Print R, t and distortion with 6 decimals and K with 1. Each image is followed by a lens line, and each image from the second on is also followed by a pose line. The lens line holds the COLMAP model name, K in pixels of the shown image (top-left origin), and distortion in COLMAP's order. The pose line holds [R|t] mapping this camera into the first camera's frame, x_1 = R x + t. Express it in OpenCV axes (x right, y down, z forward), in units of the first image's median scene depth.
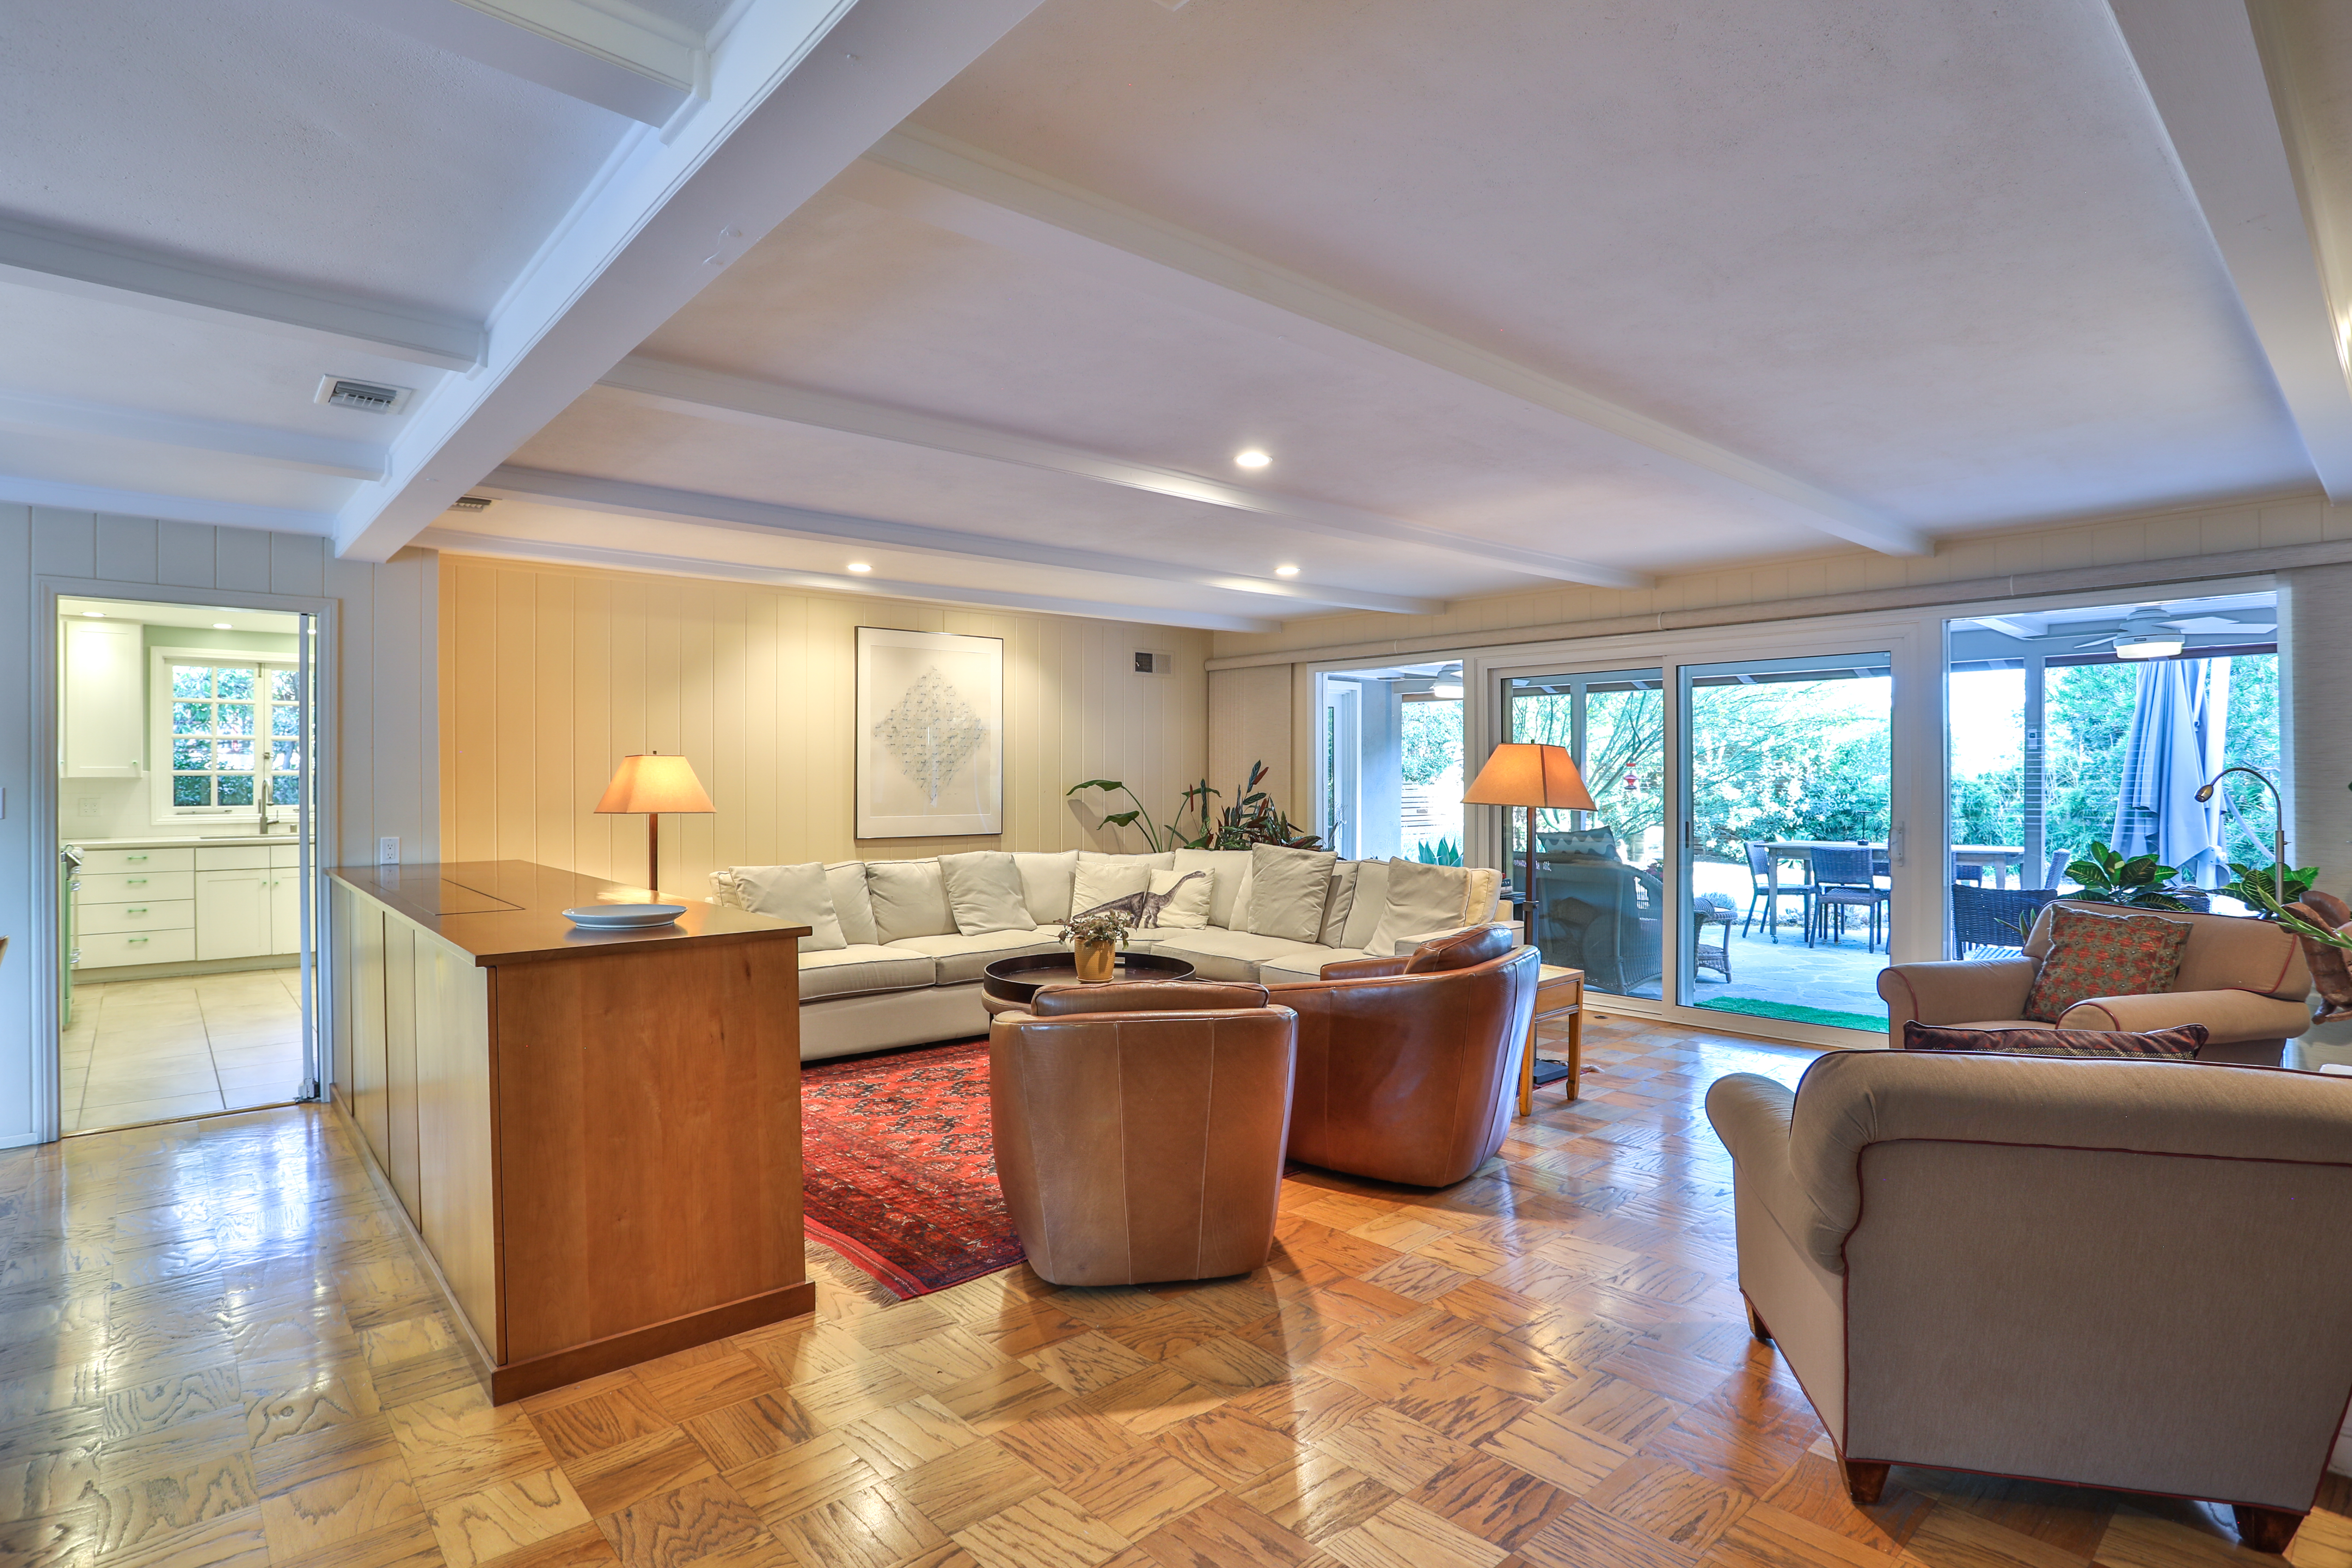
lens RADIAL K [[1206.3, 0, 1164.3], [0, 1206.3, 780.5], [0, 0, 1]] dist [-0.090130, 0.041817]
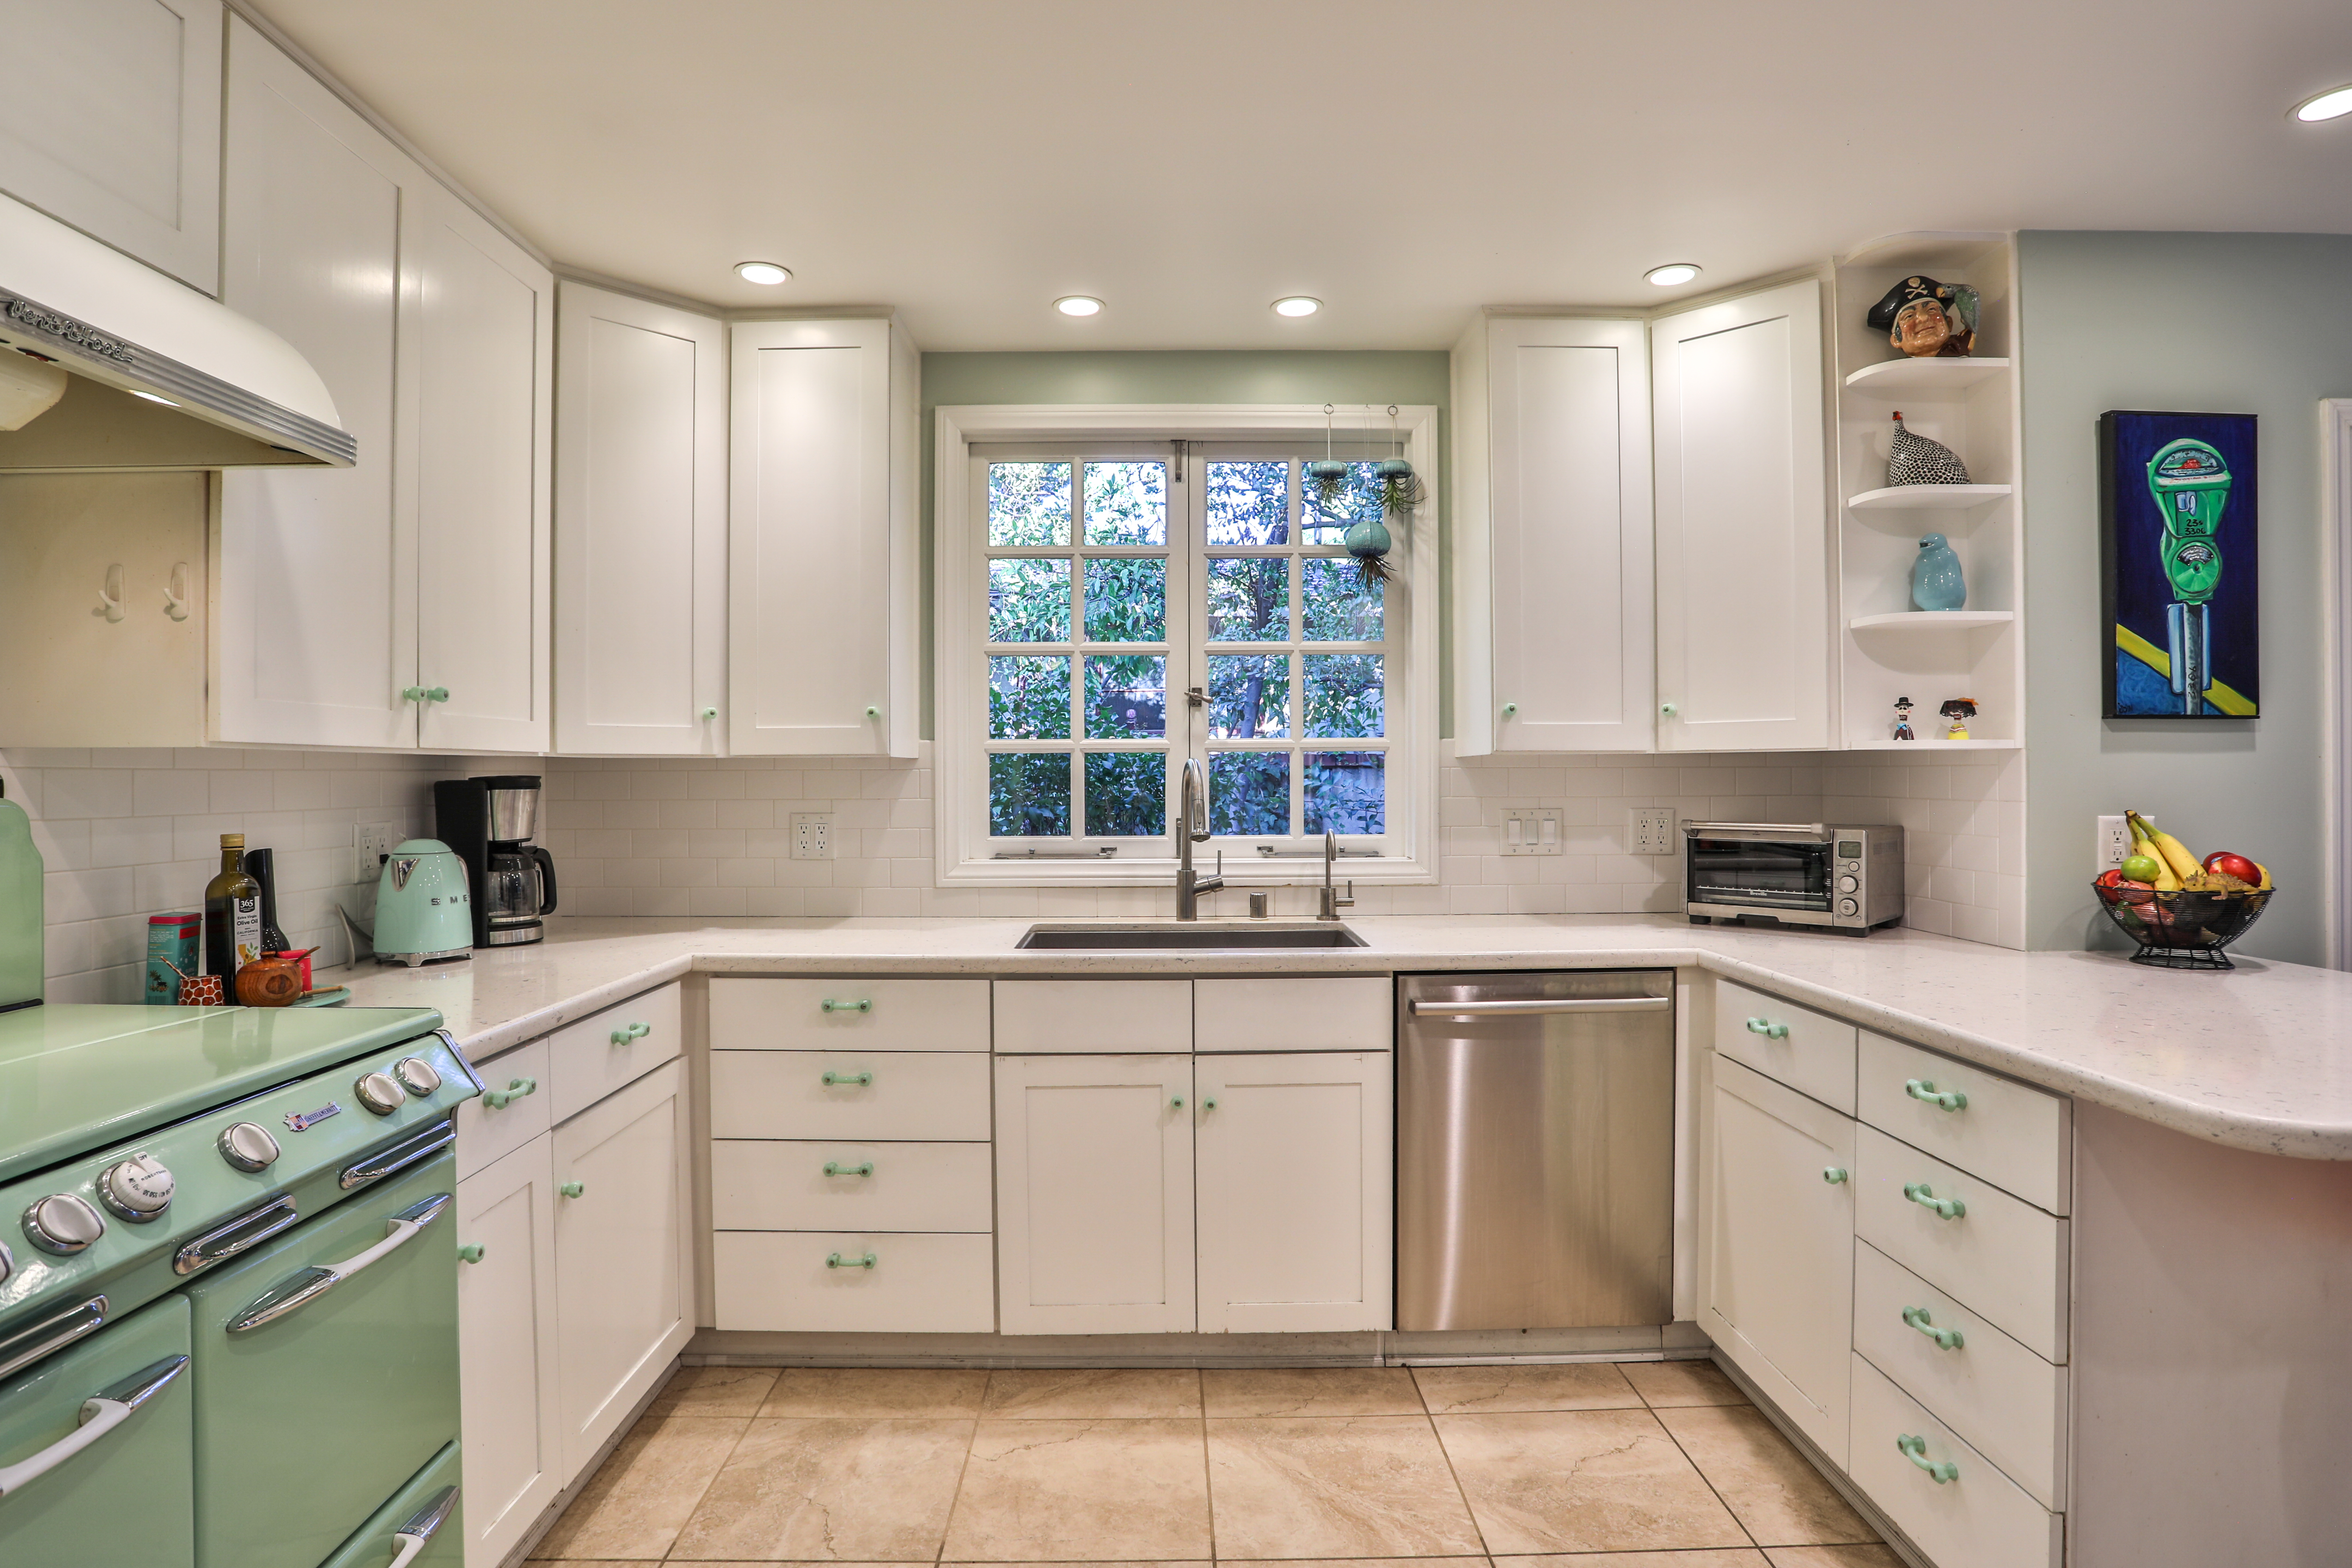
lens RADIAL K [[1206.3, 0, 1164.3], [0, 1206.3, 780.5], [0, 0, 1]] dist [-0.090130, 0.041817]
pose [[0.759814, 0.000139, -0.650141, -0.549476], [-0.001611, 0.999997, -0.001668, 0.005275], [0.650139, 0.002315, 0.759812, 0.723776]]
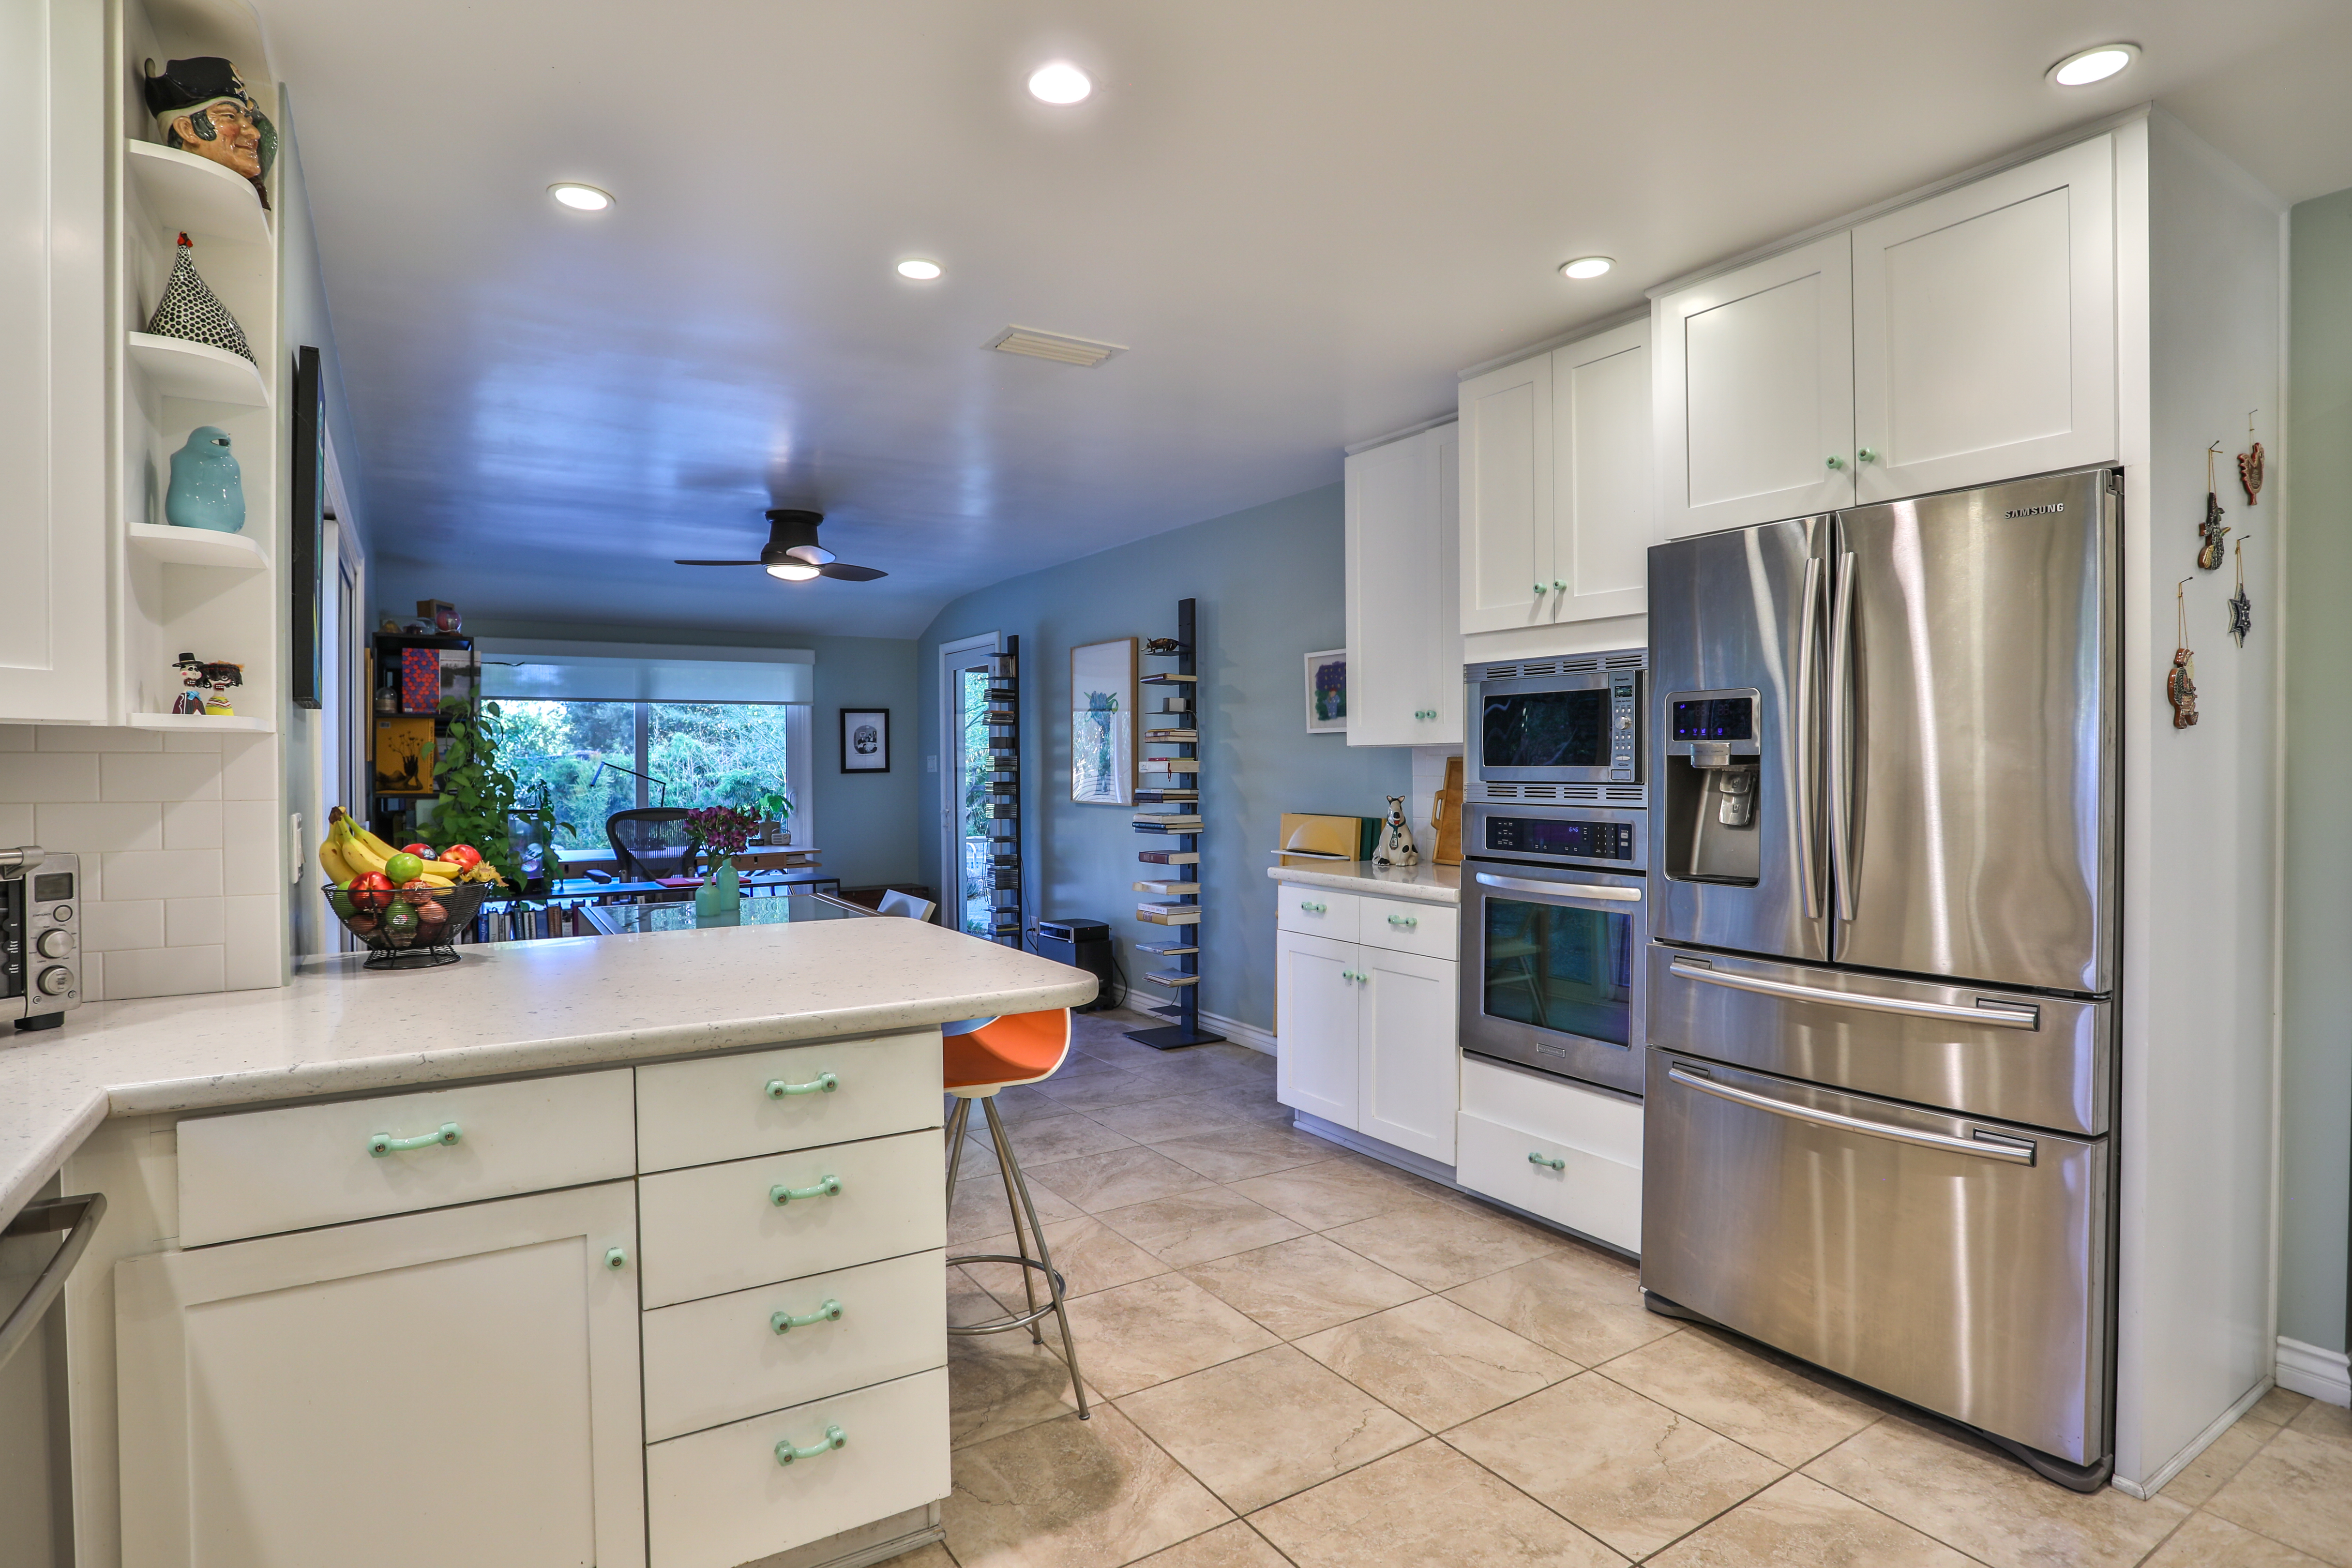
lens RADIAL K [[1206.3, 0, 1164.3], [0, 1206.3, 780.5], [0, 0, 1]] dist [-0.090130, 0.041817]
pose [[0.151544, -0.010610, 0.988394, -0.771159], [0.006452, 0.999932, 0.009745, 0.004861], [-0.988429, 0.004900, 0.151602, 0.870455]]
